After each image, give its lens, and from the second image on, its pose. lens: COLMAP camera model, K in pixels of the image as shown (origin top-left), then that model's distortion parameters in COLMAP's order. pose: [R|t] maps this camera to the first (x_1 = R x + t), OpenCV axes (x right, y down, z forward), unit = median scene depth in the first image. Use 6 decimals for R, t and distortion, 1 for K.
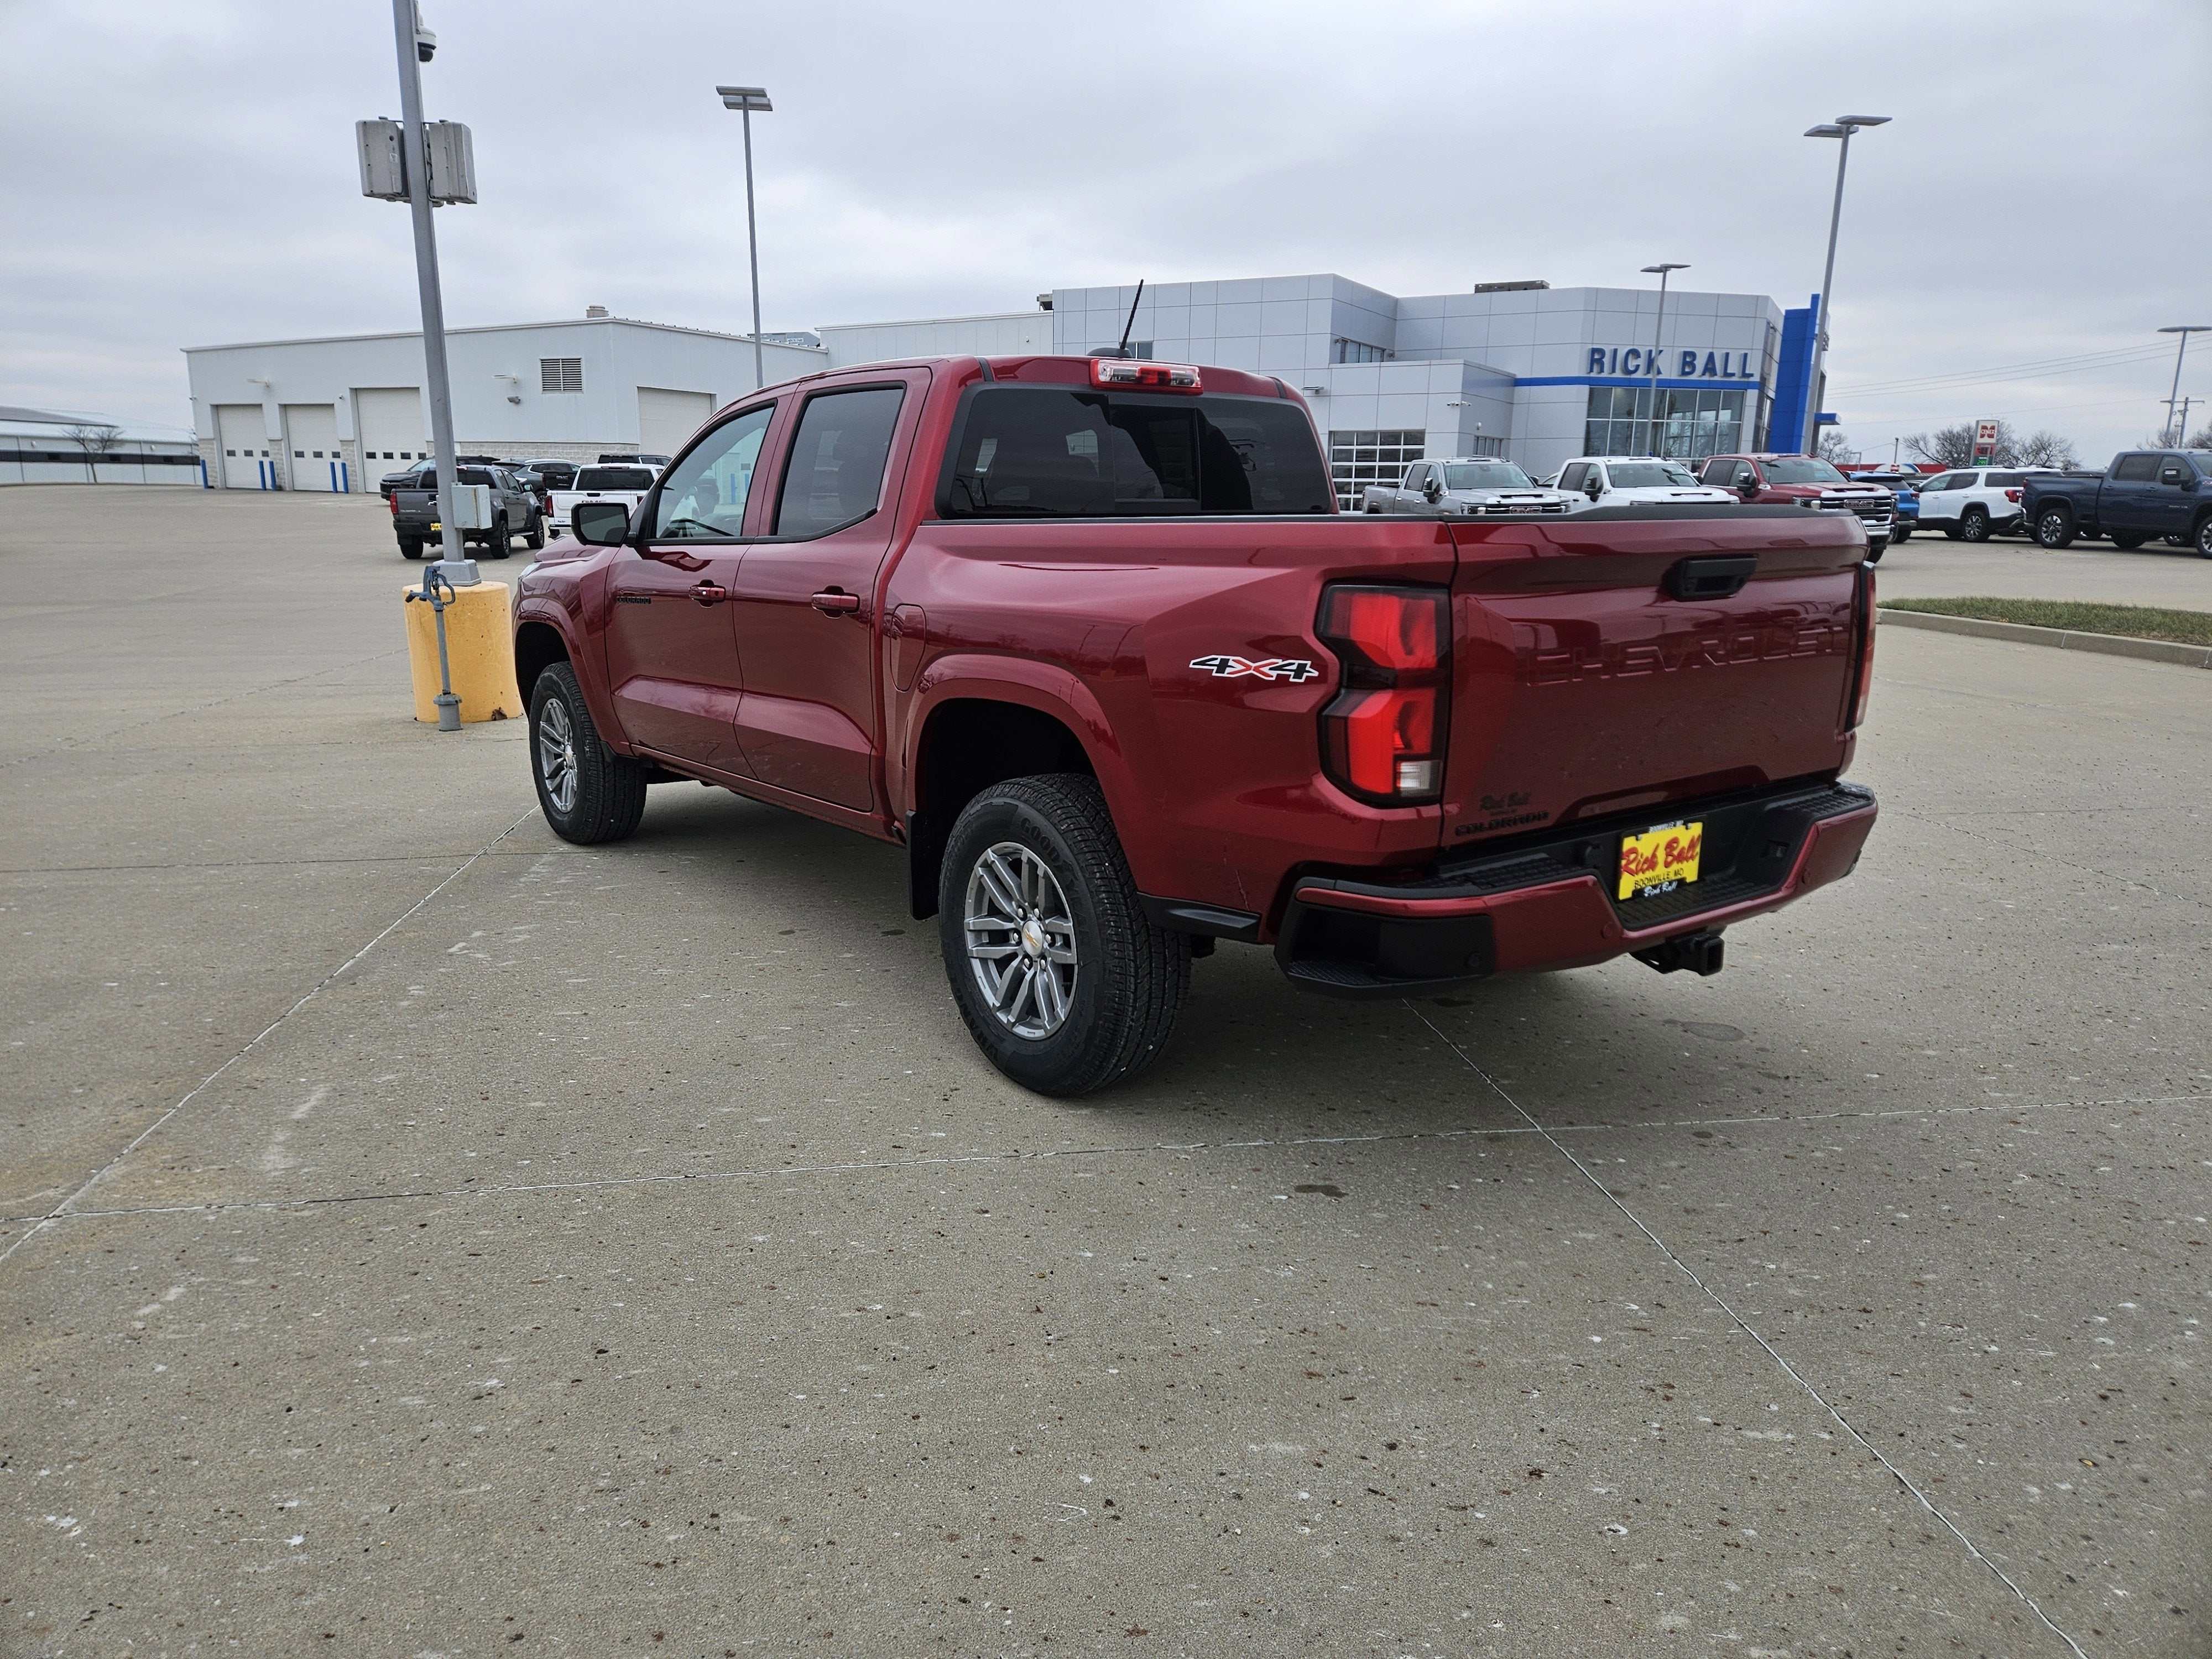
lens RADIAL K [[1460.7, 0, 1089.8], [0, 1460.7, 808.6], [0, 0, 1]] dist [0.082279, -0.065579]
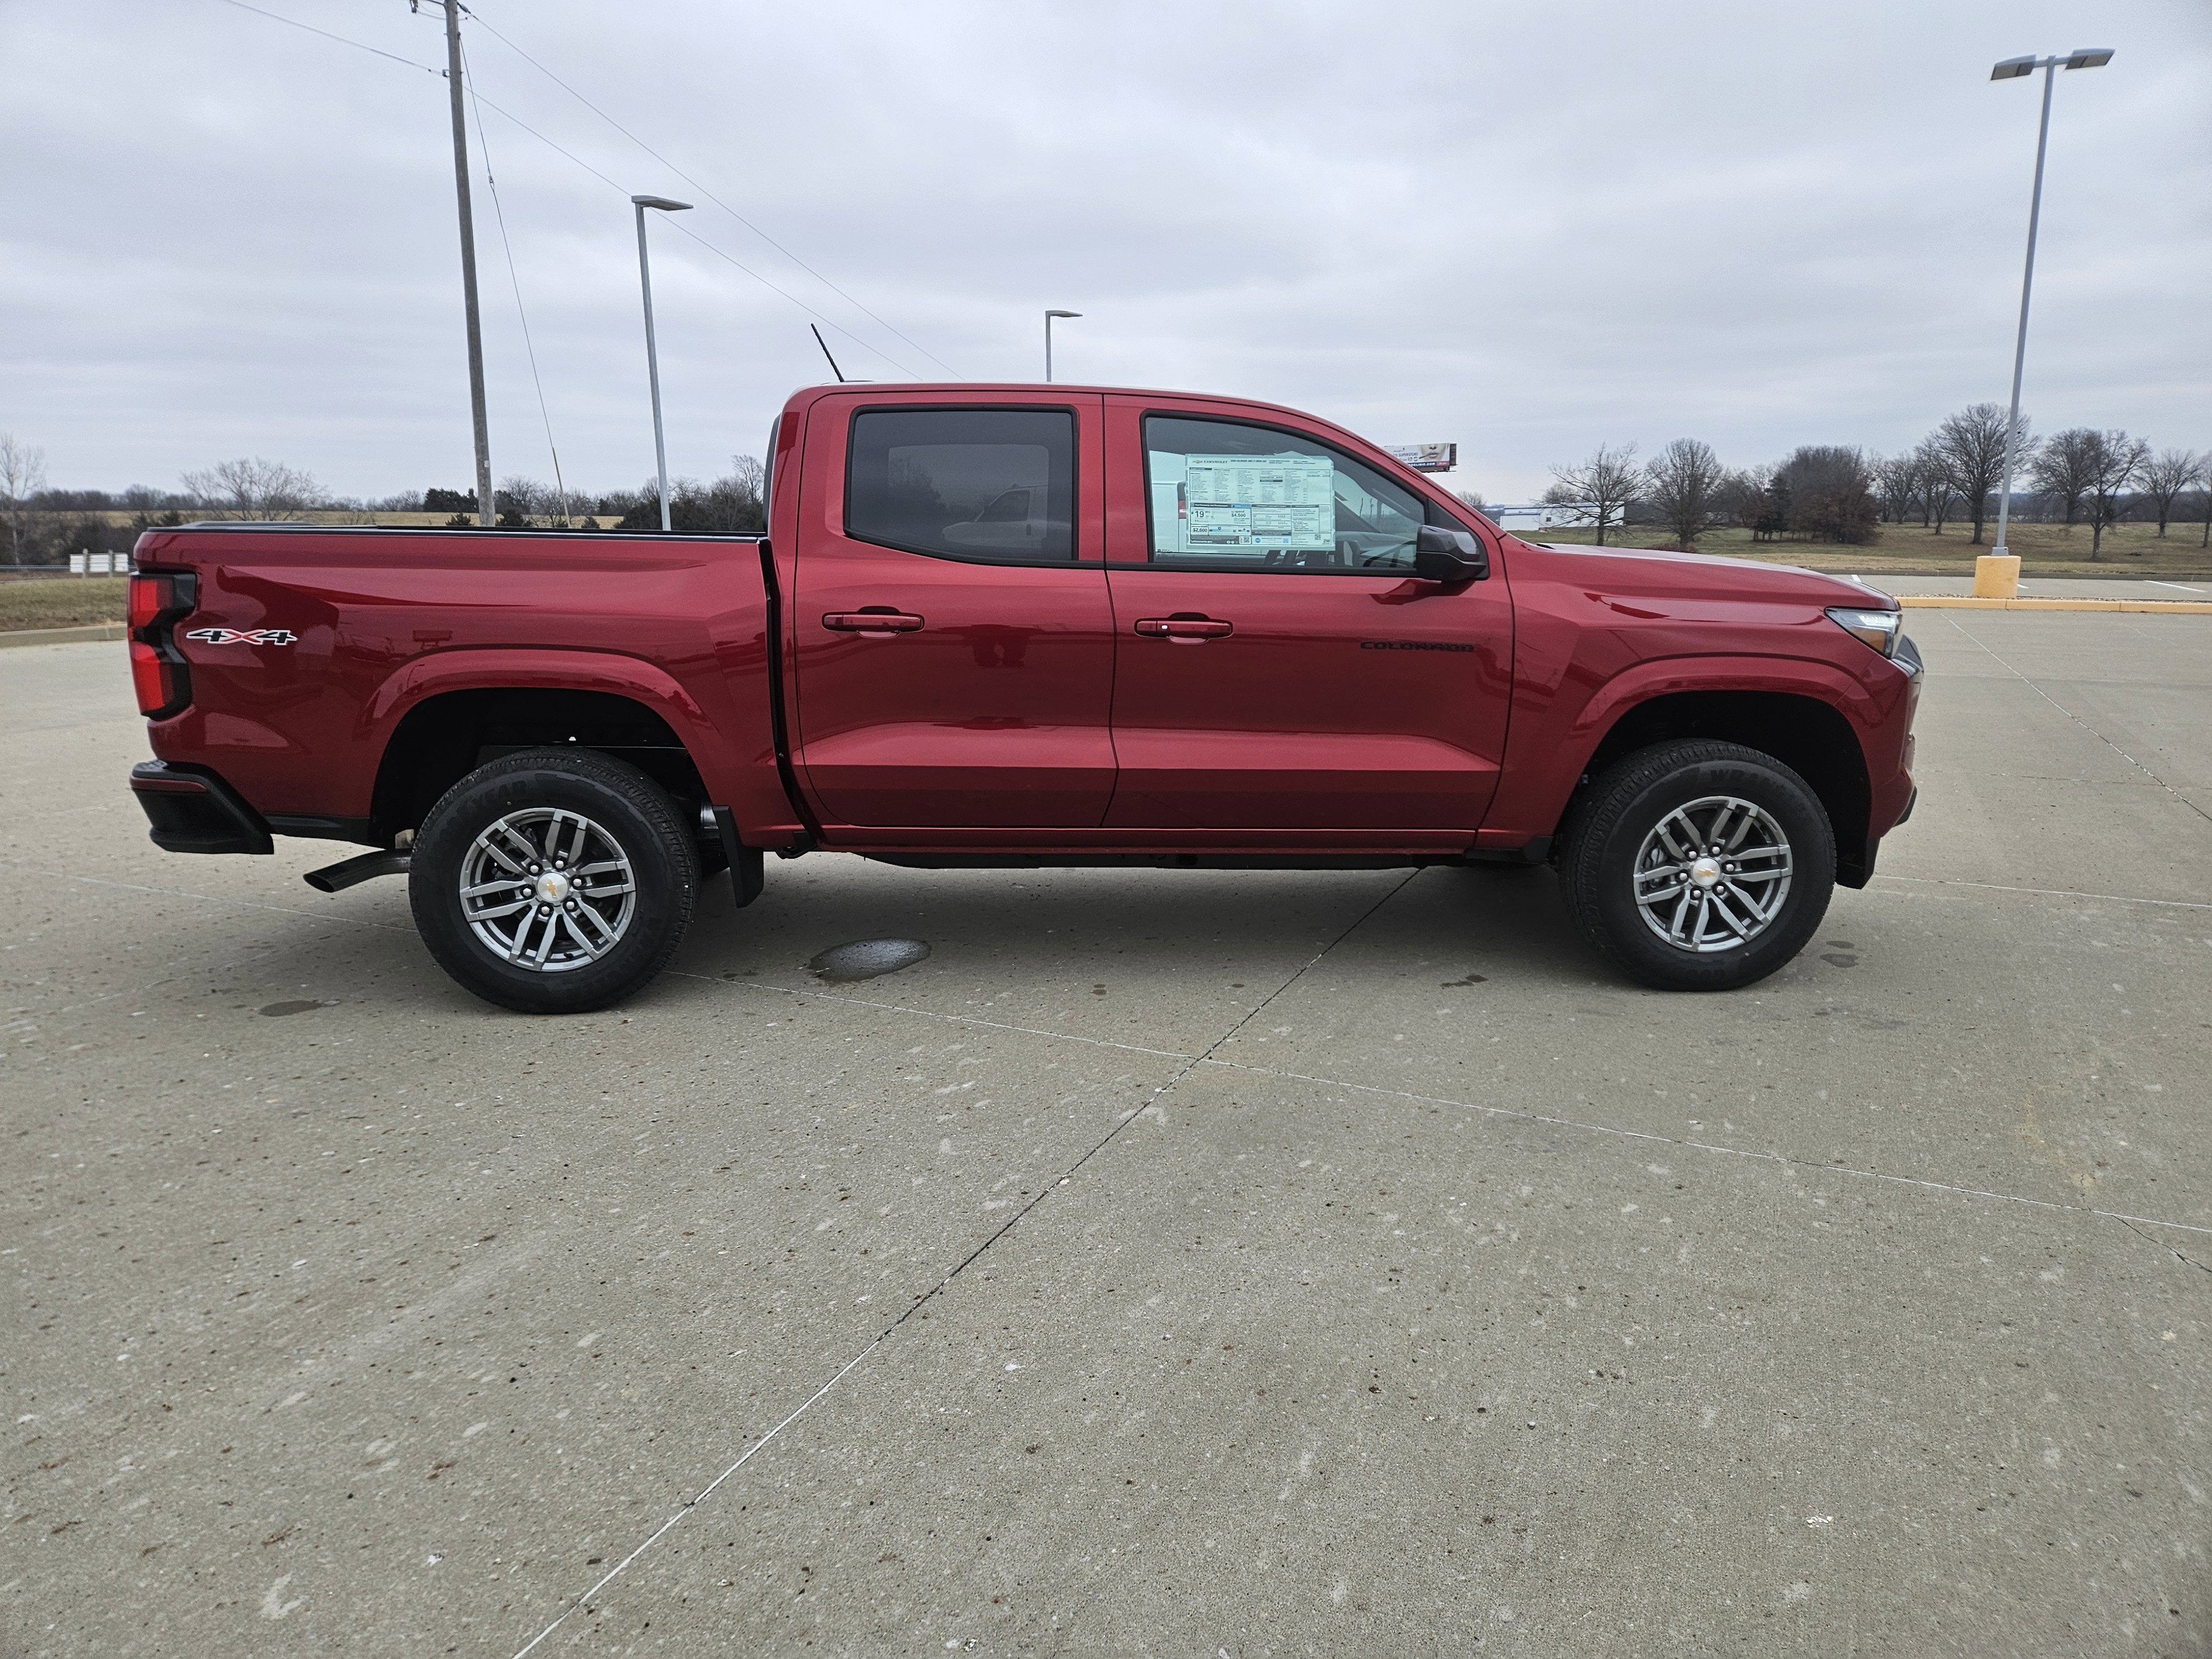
lens RADIAL K [[1460.7, 0, 1089.8], [0, 1460.7, 808.6], [0, 0, 1]] dist [0.082279, -0.065579]
pose [[-0.545946, 0.160036, -0.822394, 0.433255], [-0.169547, 0.940174, 0.295510, -0.181353], [0.820486, 0.300767, -0.486150, 0.874678]]
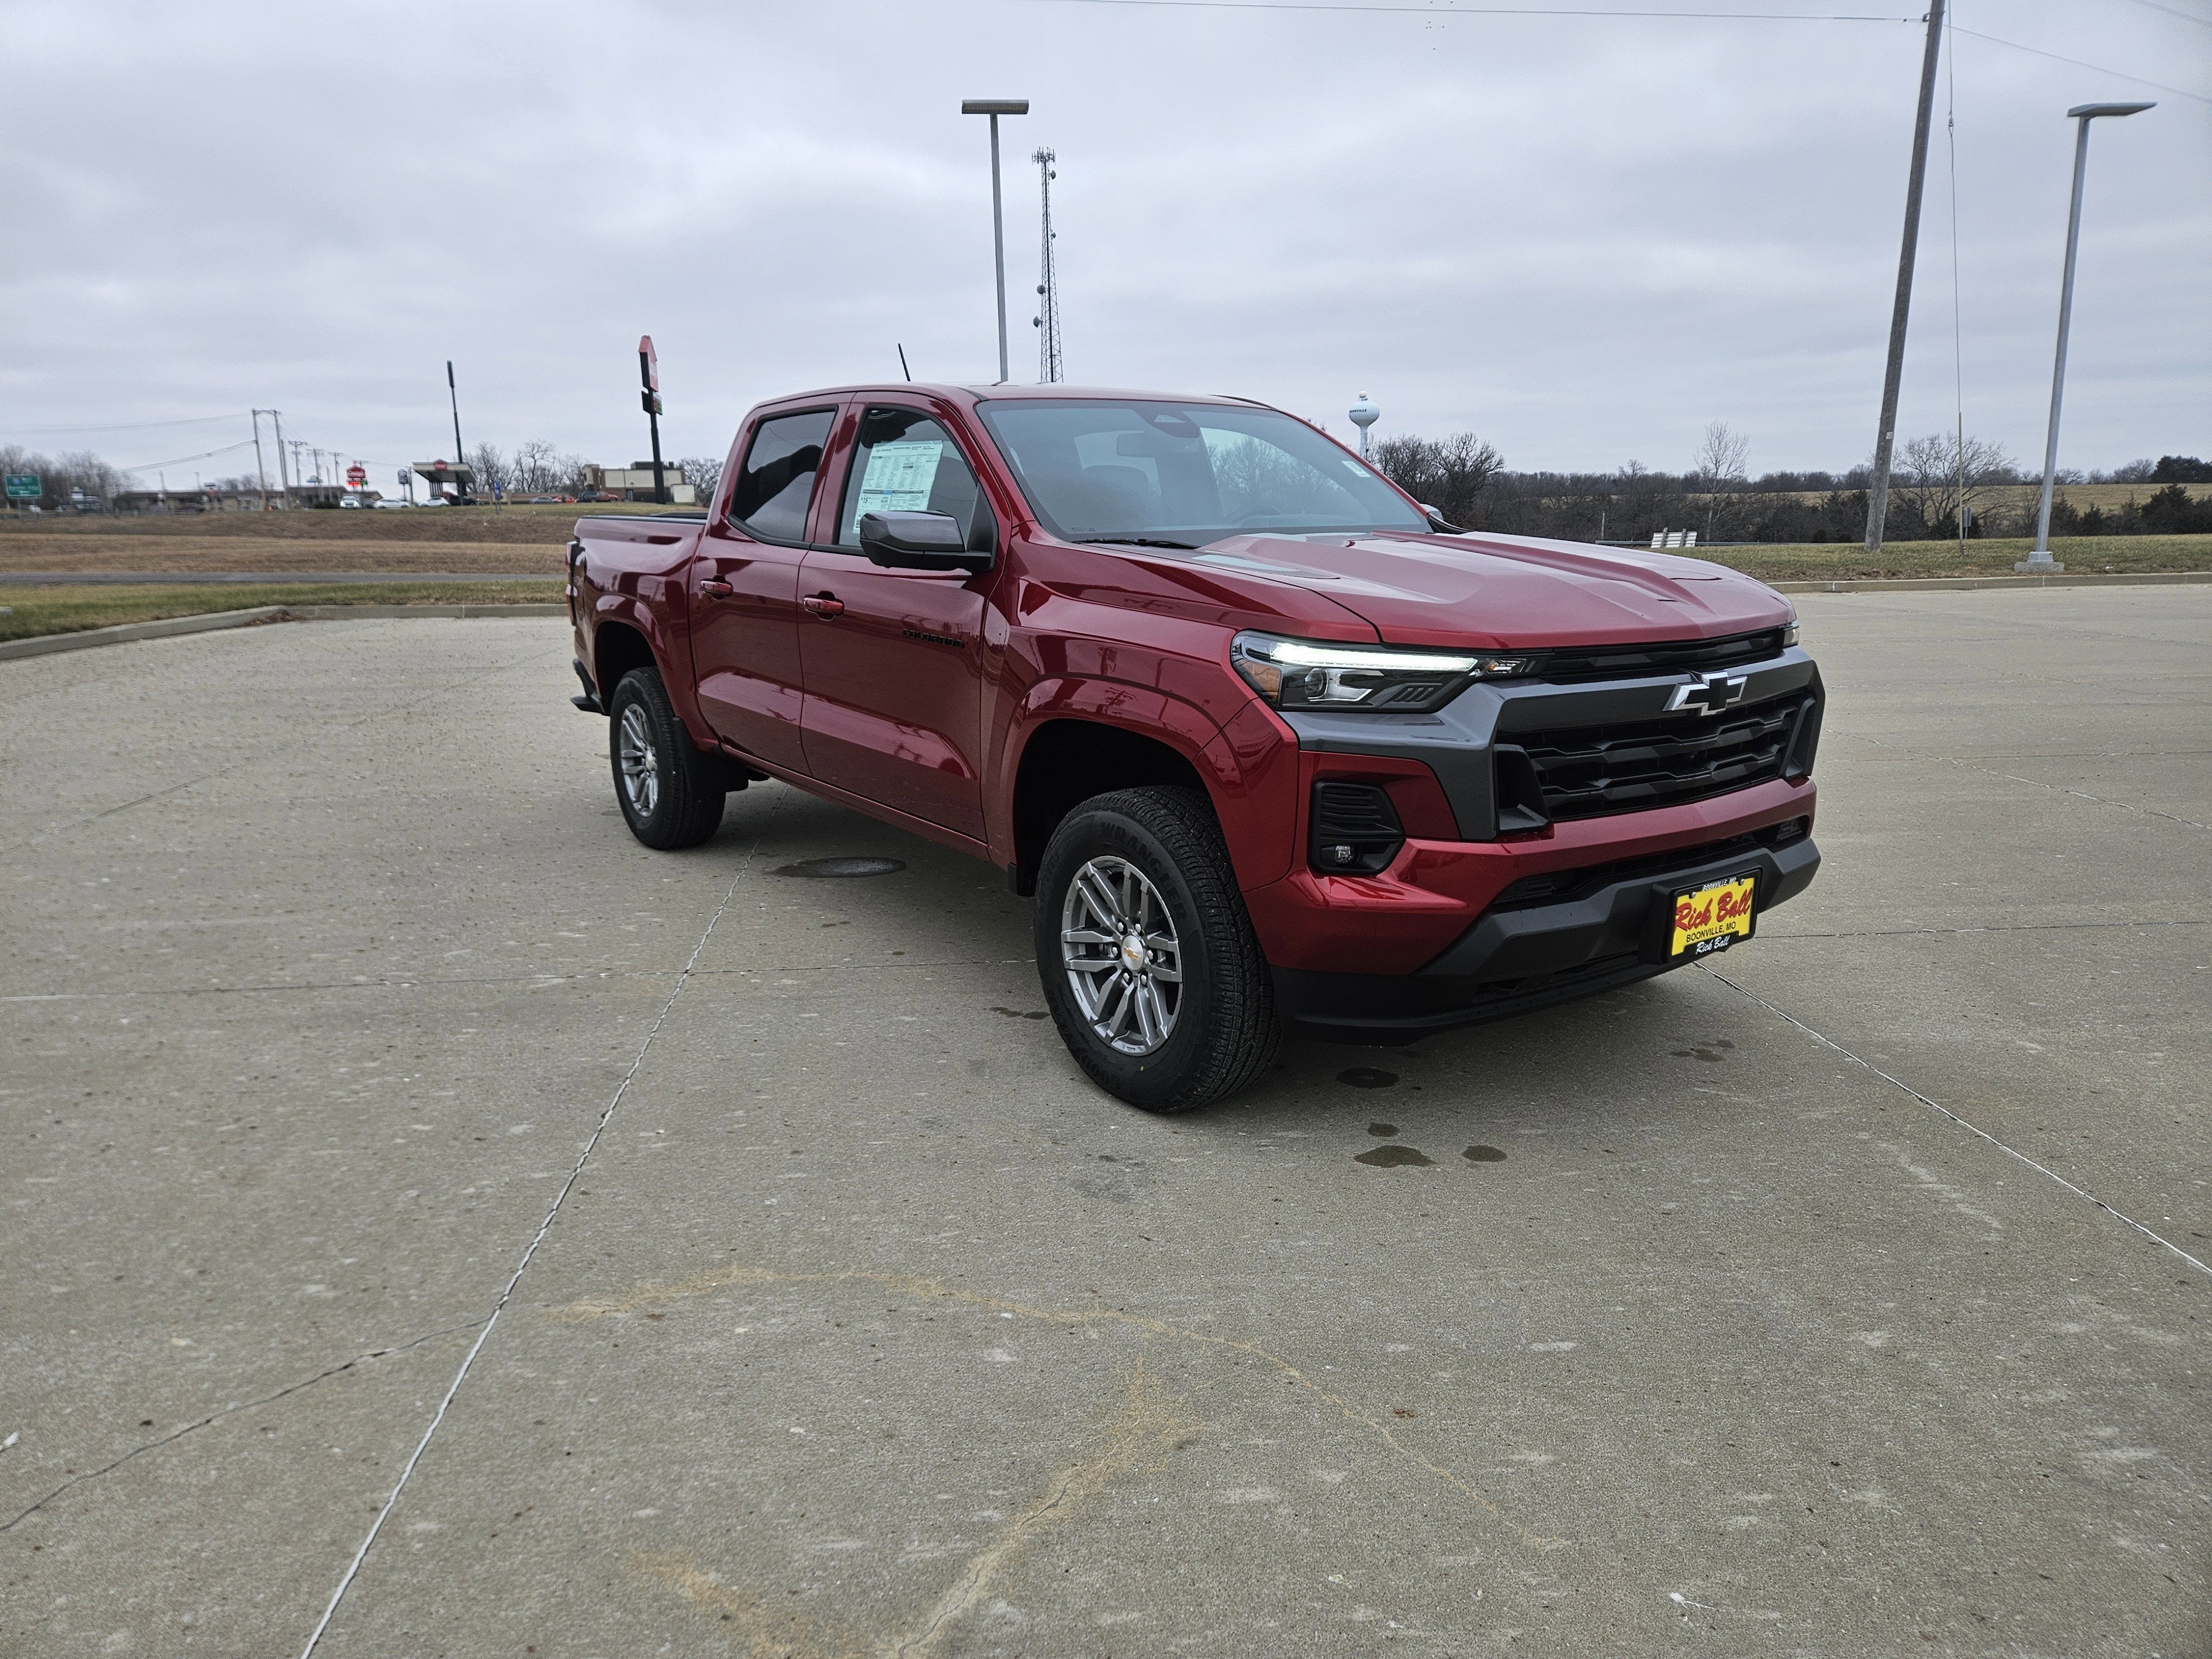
lens RADIAL K [[1462.7, 0, 1086.5], [0, 1462.7, 822.2], [0, 0, 1]] dist [0.083969, -0.072442]
pose [[-0.999339, 0.001832, 0.036319, -0.088429], [0.016304, 0.915294, 0.402455, -0.238657], [-0.032505, 0.402781, -0.914719, 1.152860]]
